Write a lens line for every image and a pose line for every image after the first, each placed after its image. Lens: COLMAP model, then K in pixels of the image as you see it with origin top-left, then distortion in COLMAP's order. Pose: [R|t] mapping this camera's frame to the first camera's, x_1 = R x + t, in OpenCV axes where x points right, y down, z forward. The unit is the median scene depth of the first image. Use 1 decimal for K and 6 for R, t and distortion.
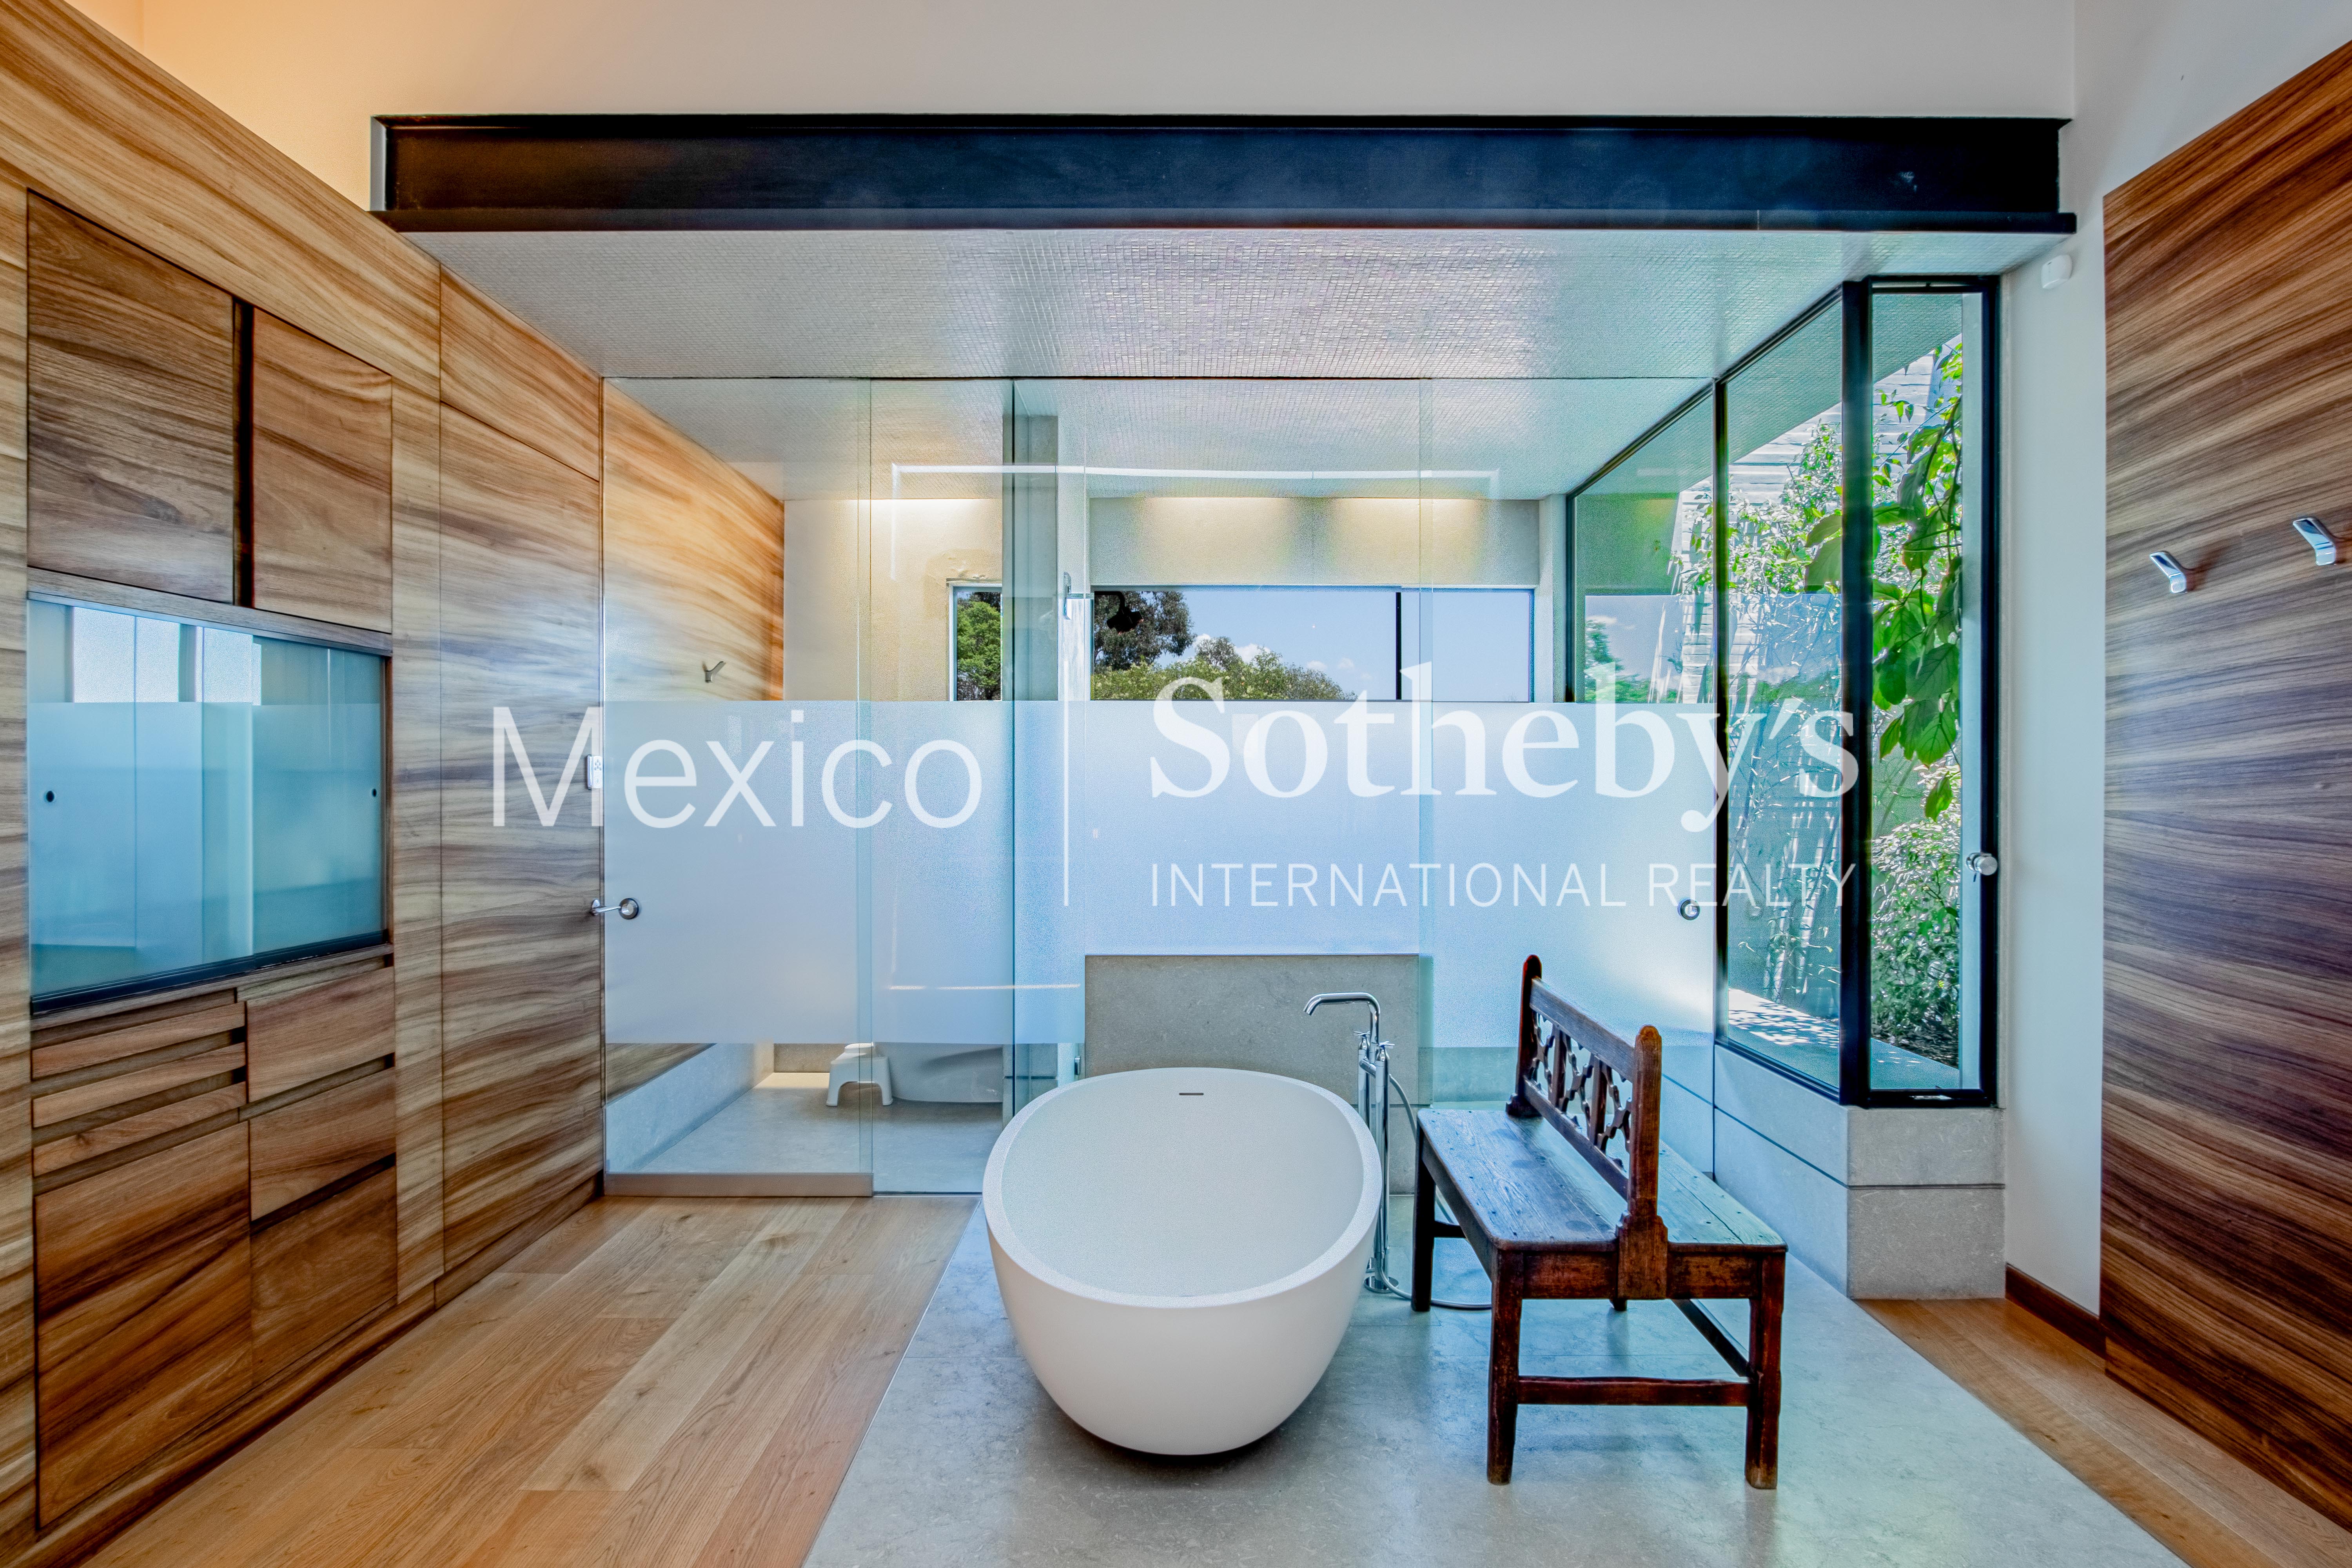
lens RADIAL K [[1274.6, 0, 1176.0], [0, 1274.6, 784.0], [0, 0, 1]] dist [-0.045592, 0.013557]
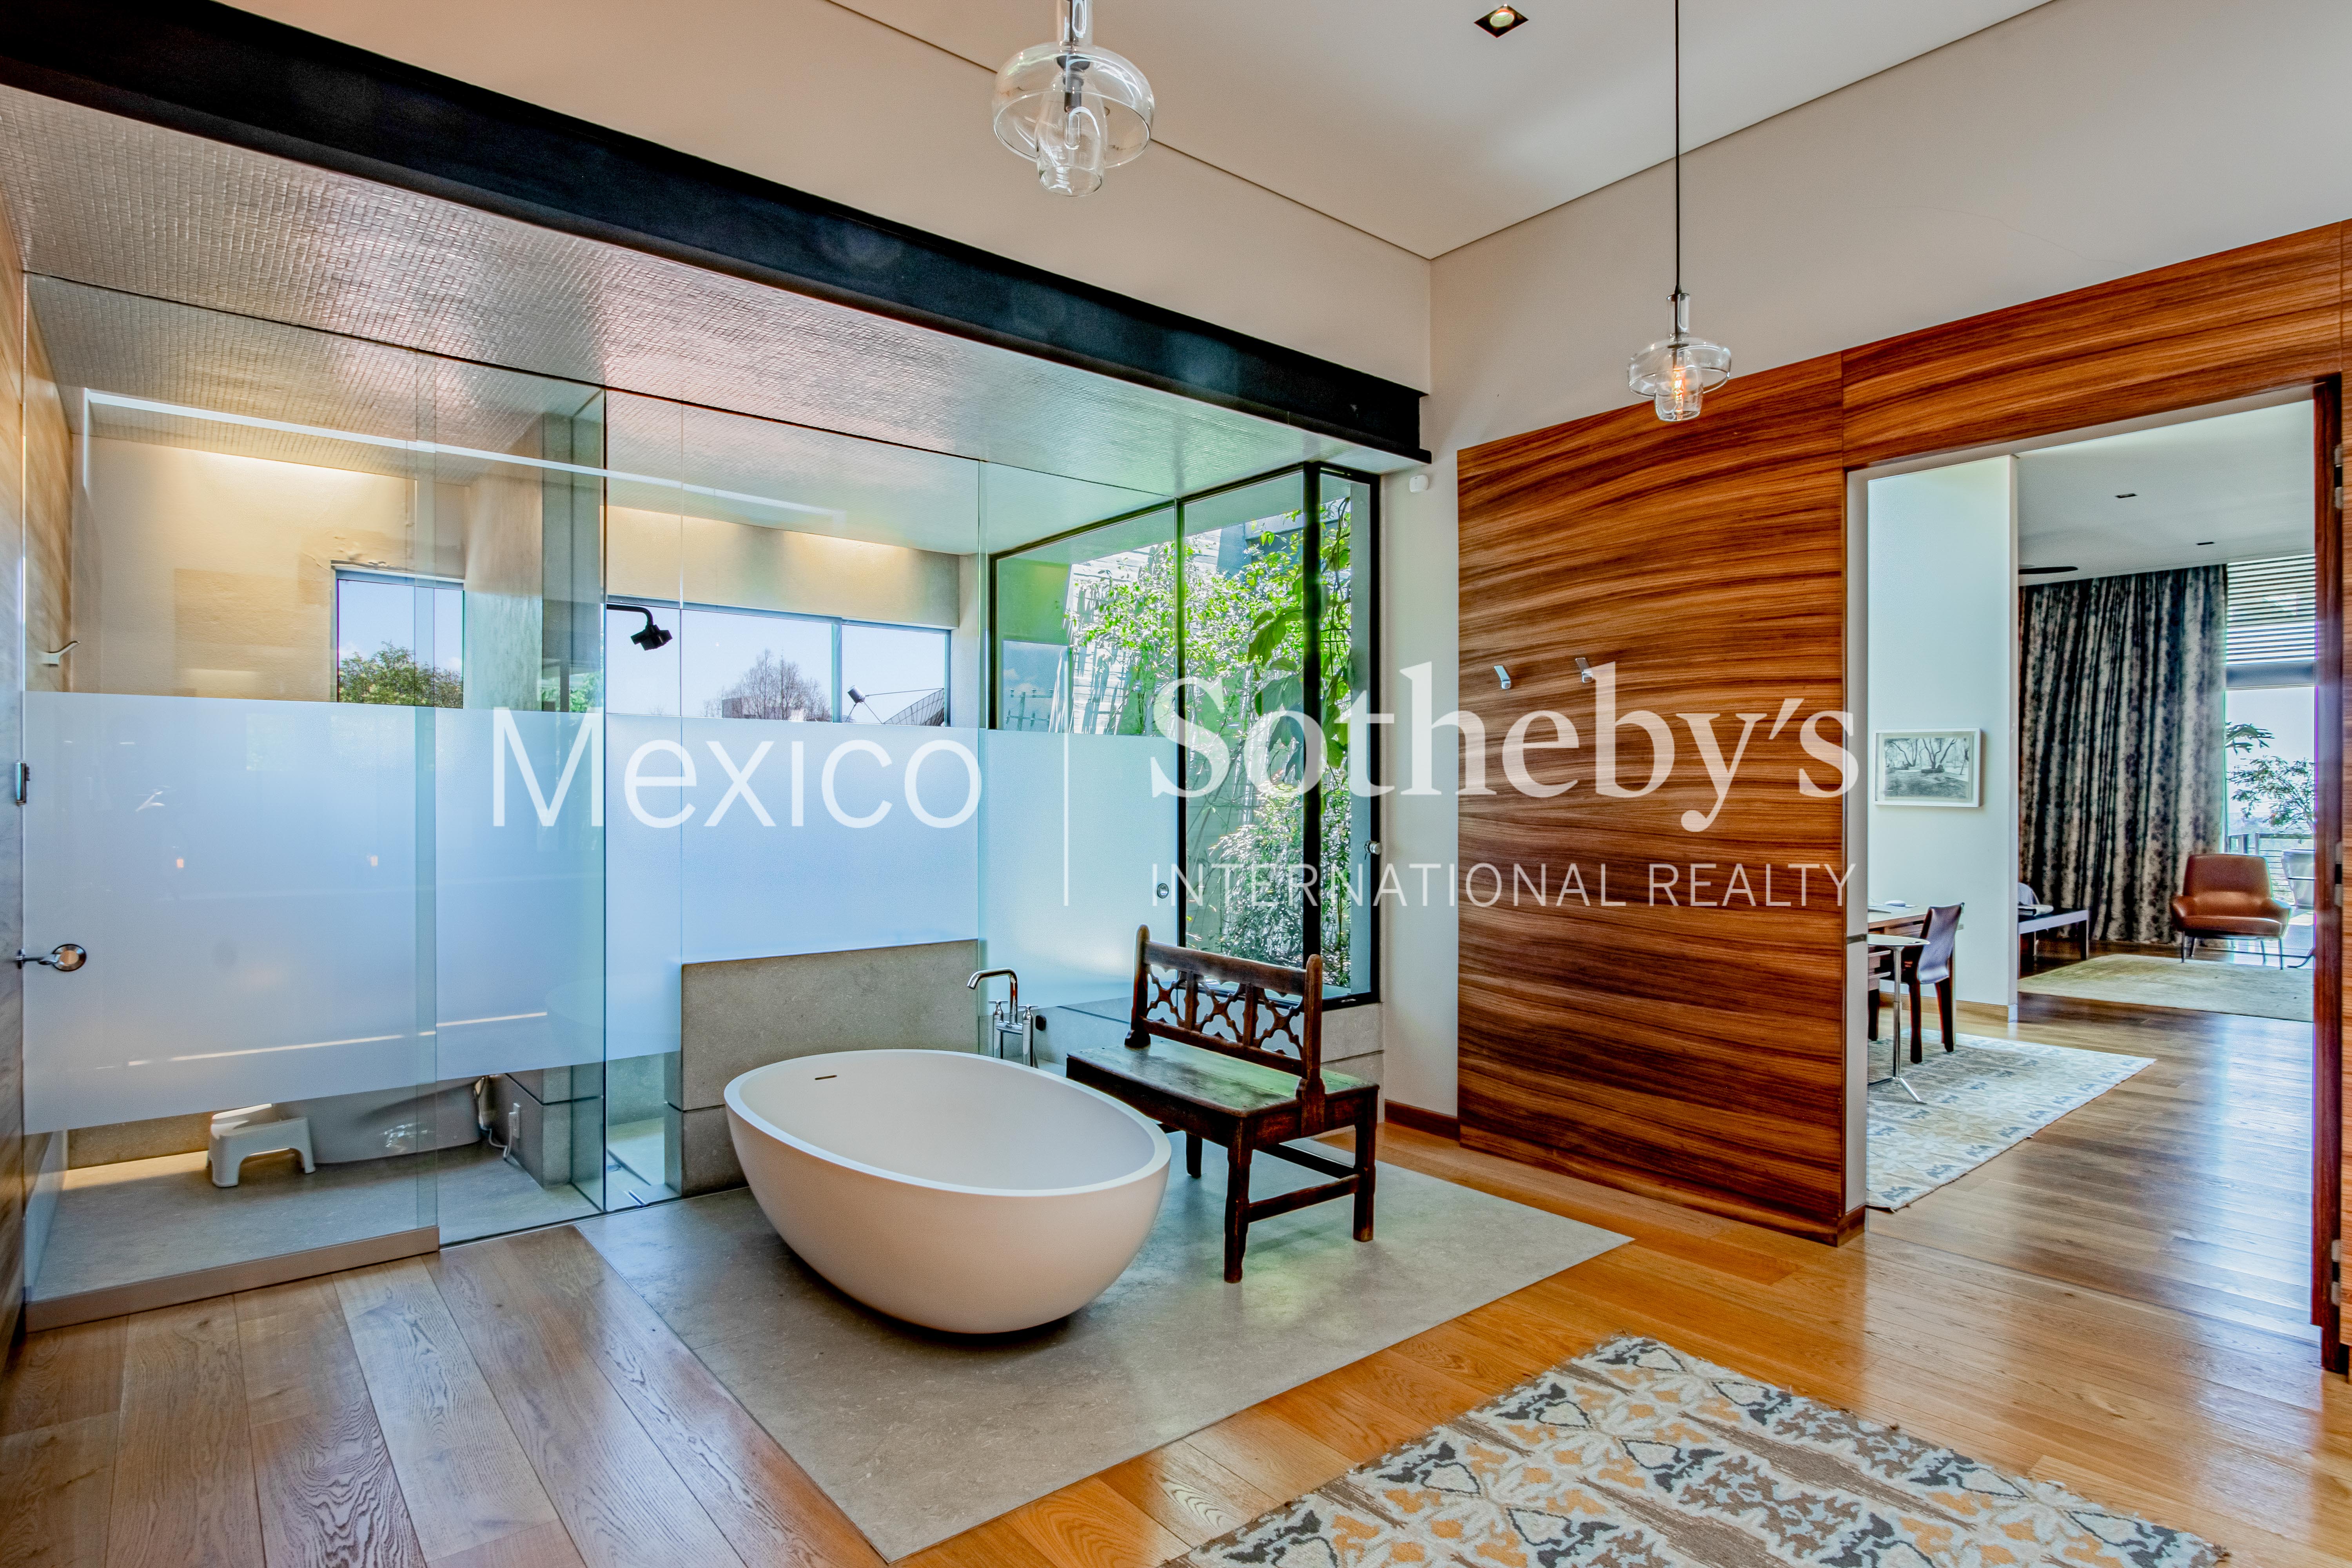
lens RADIAL K [[1274.3, 0, 1176.0], [0, 1274.3, 784.0], [0, 0, 1]] dist [-0.038104, -0.000209]
pose [[0.749853, 0.006957, 0.661568, -0.688645], [0.000499, 0.999938, -0.011081, 0.001310], [-0.661604, 0.008639, 0.749804, -0.042546]]
